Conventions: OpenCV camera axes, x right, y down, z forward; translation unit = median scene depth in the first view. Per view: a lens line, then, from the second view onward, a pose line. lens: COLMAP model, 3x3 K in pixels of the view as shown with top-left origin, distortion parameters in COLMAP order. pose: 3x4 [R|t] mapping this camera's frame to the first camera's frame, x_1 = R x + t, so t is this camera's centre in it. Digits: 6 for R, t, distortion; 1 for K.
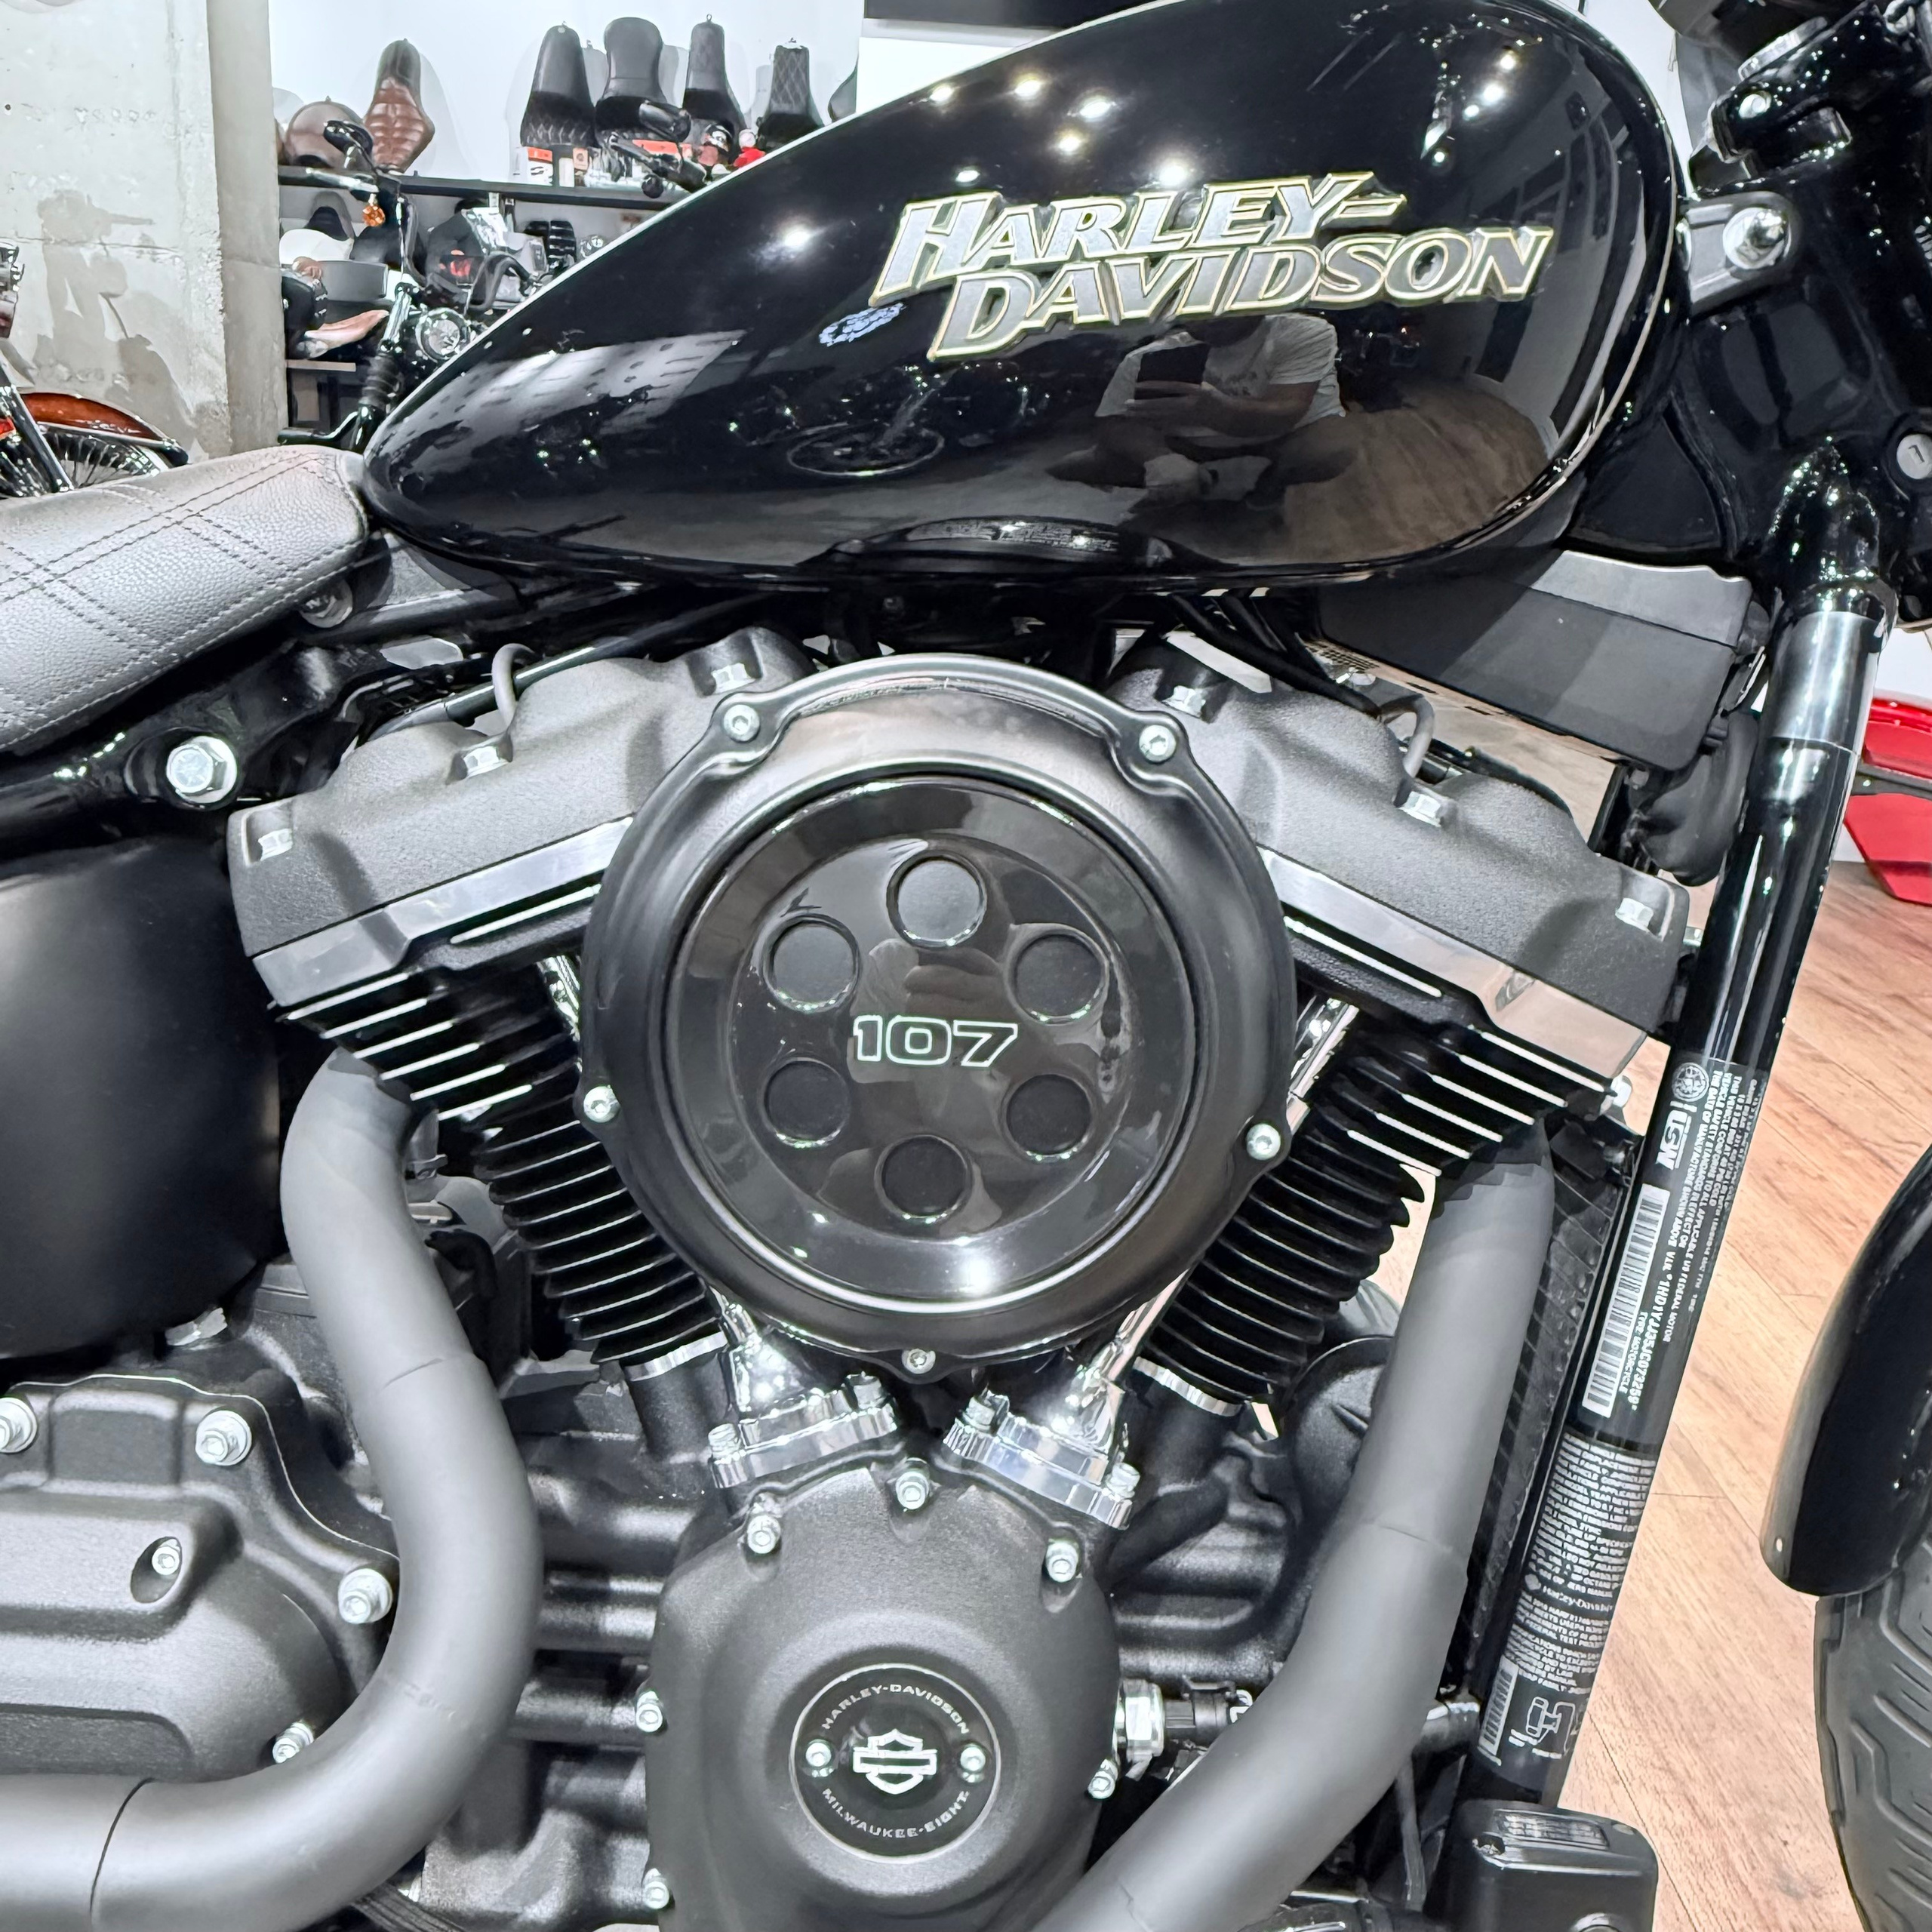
lens RADIAL K [[1721.2, 0, 959.6], [0, 1721.2, 912.4], [0, 0, 1]] dist [-0.003791, 0.003095]
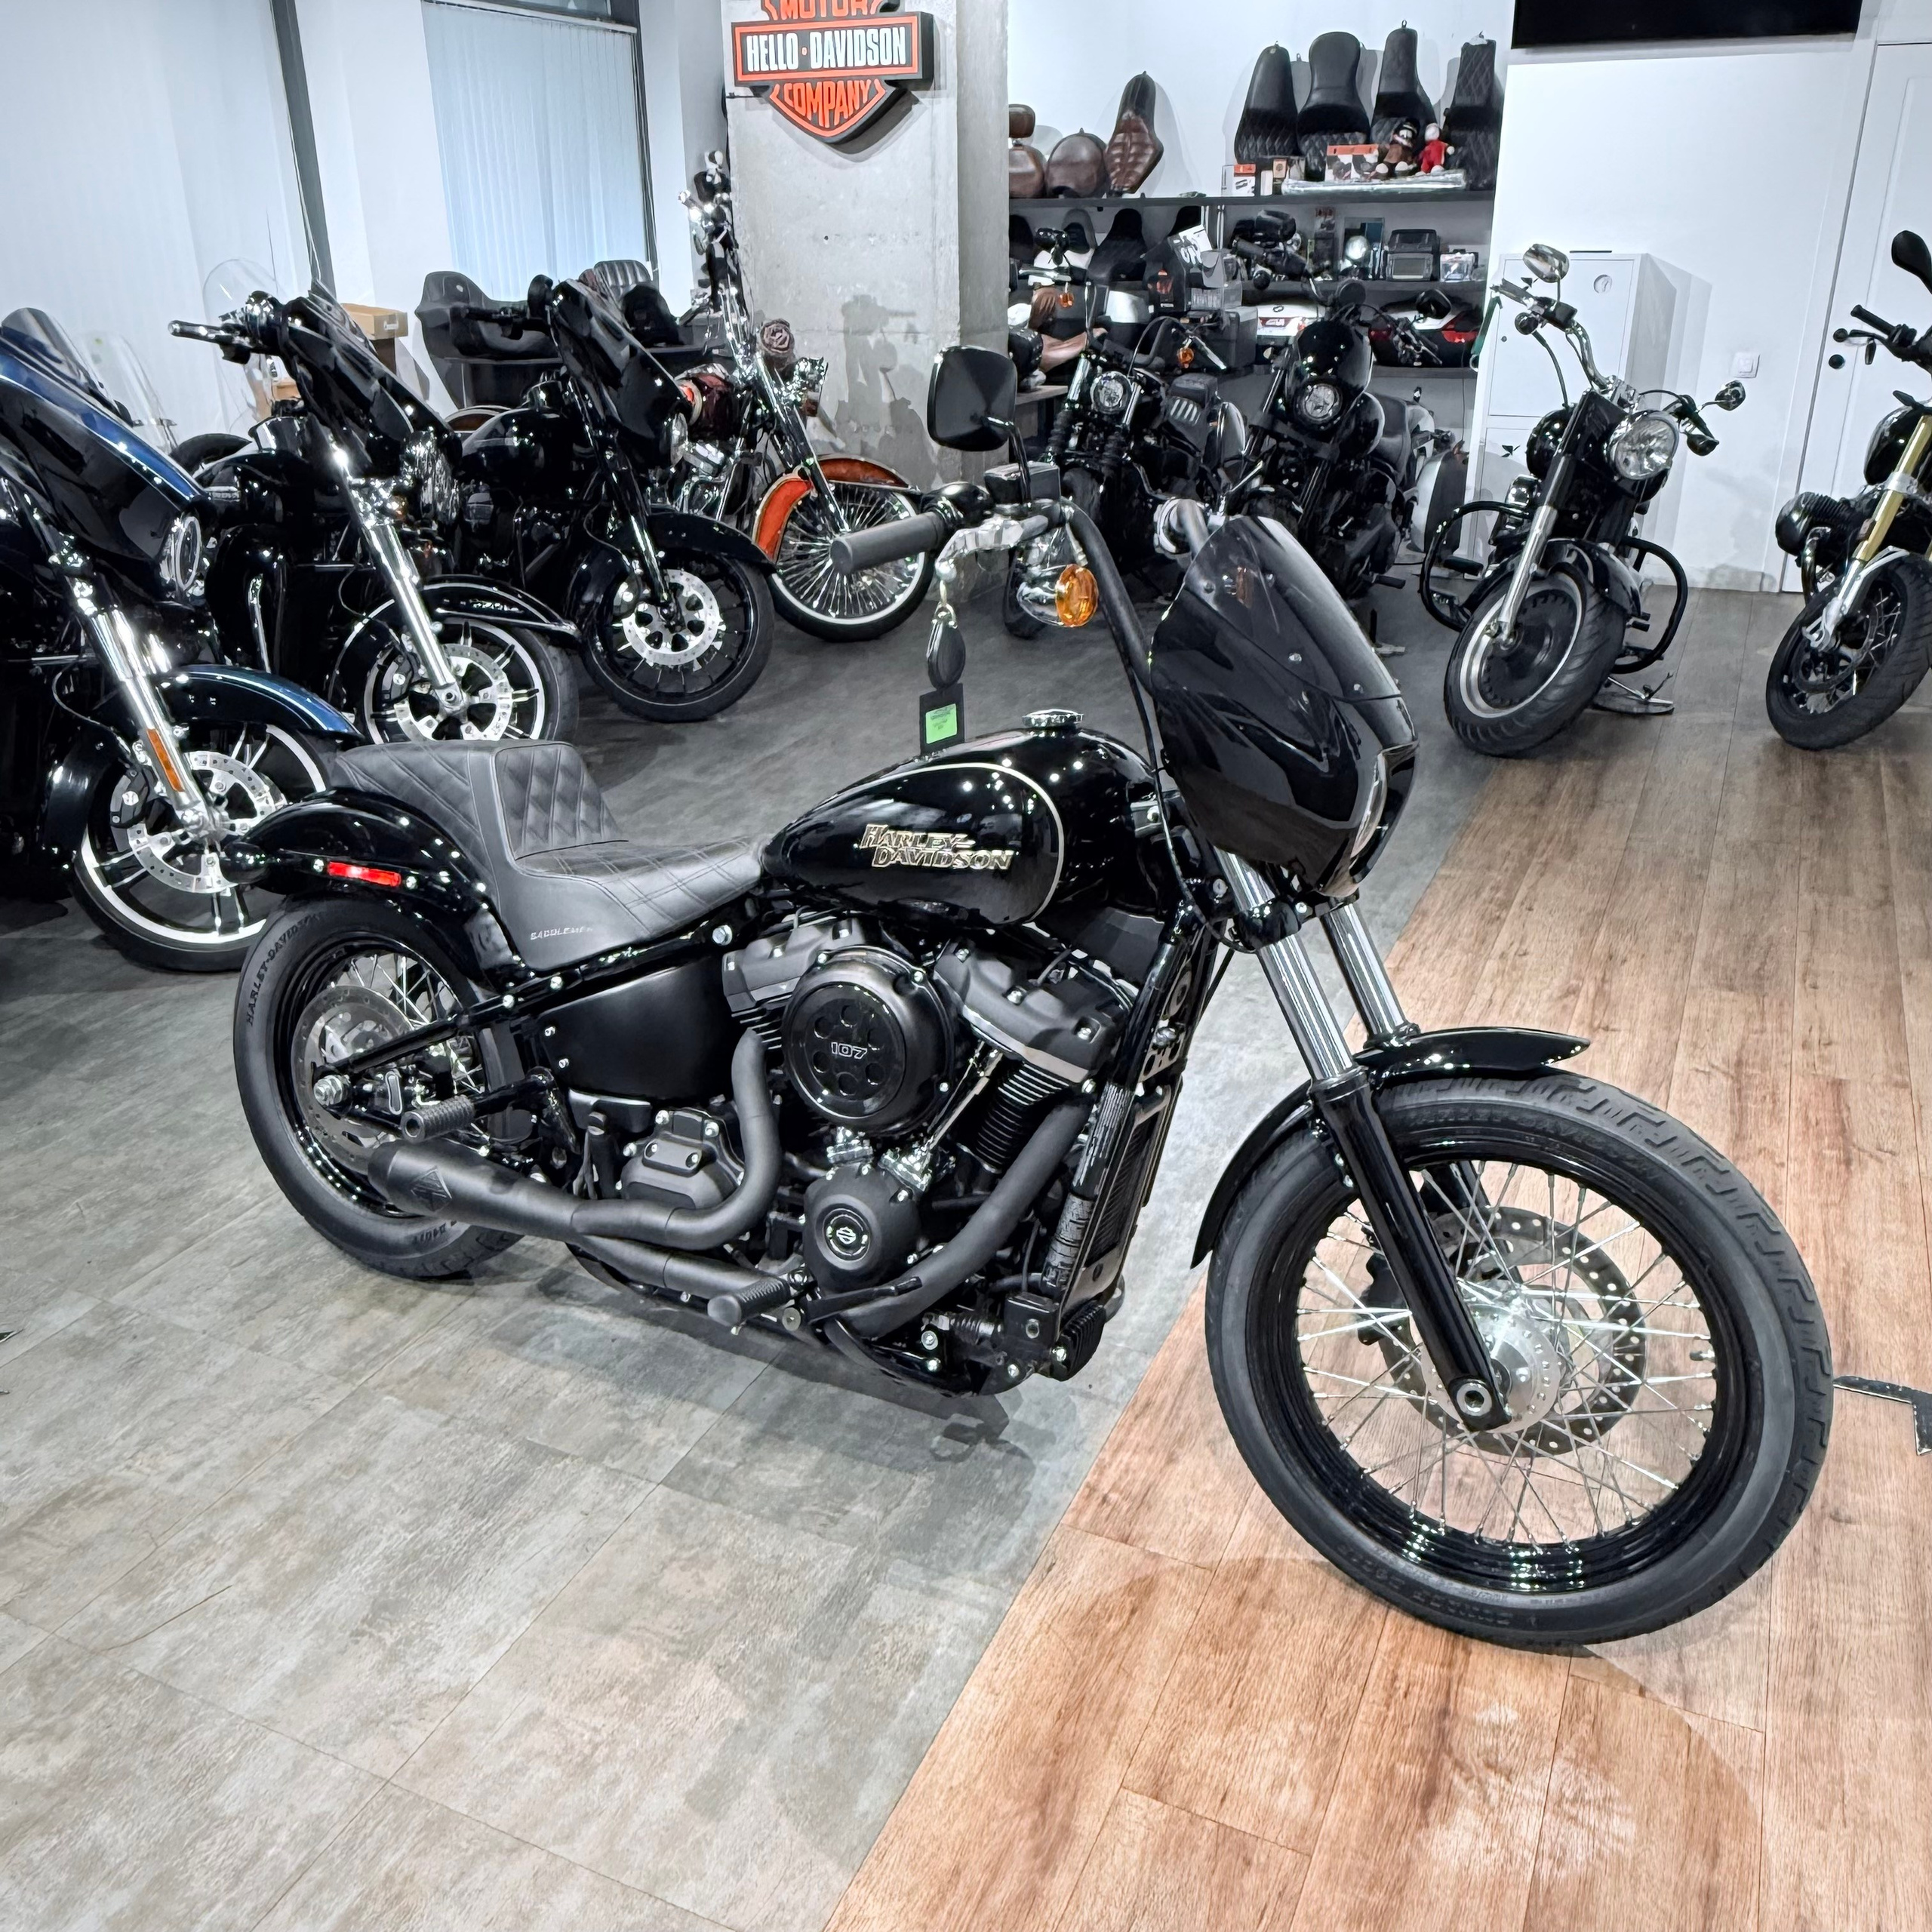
lens RADIAL K [[1711.1, 0, 961.0], [0, 1711.1, 954.7], [0, 0, 1]] dist [-0.001705, -0.002347]
pose [[0.900325, 0.101645, -0.423181, 1.413932], [-0.056154, 0.991347, 0.118647, -0.475040], [0.431580, -0.083058, 0.898243, -1.823064]]
